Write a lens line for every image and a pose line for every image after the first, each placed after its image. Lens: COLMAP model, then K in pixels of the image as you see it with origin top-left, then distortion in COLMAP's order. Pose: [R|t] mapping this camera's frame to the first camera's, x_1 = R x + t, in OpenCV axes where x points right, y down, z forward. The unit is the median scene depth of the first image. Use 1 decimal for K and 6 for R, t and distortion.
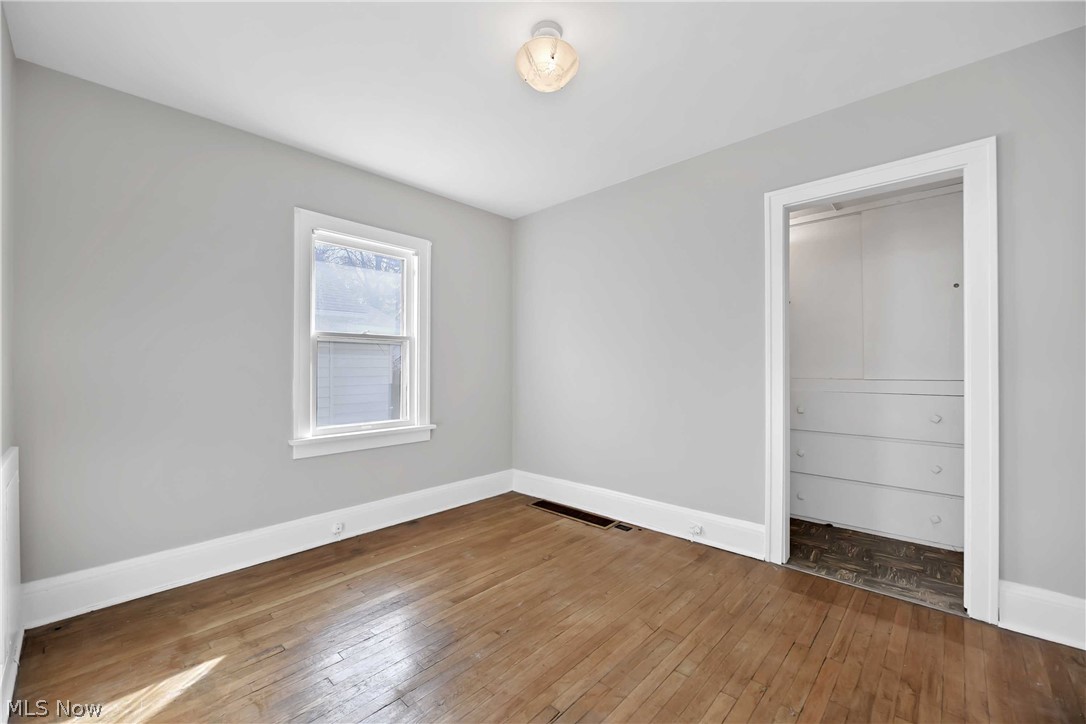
lens RADIAL K [[440.3, 0, 551.5], [0, 440.3, 362.7], [0, 0, 1]] dist [-0.001466, -0.000673]
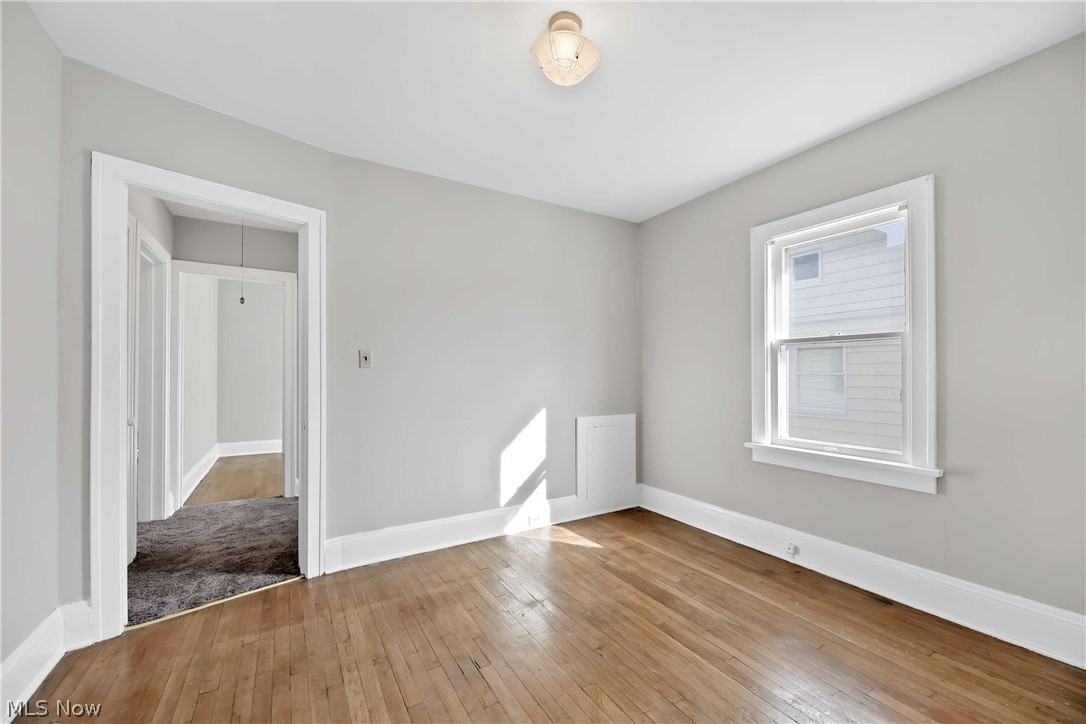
lens RADIAL K [[440.3, 0, 540.1], [0, 440.3, 364.8], [0, 0, 1]] dist [-0.001466, -0.000673]
pose [[-0.293320, -0.016802, -0.955867, 0.650695], [0.005847, 0.999795, -0.019369, 0.002472], [0.955996, -0.011270, -0.293162, 0.882930]]
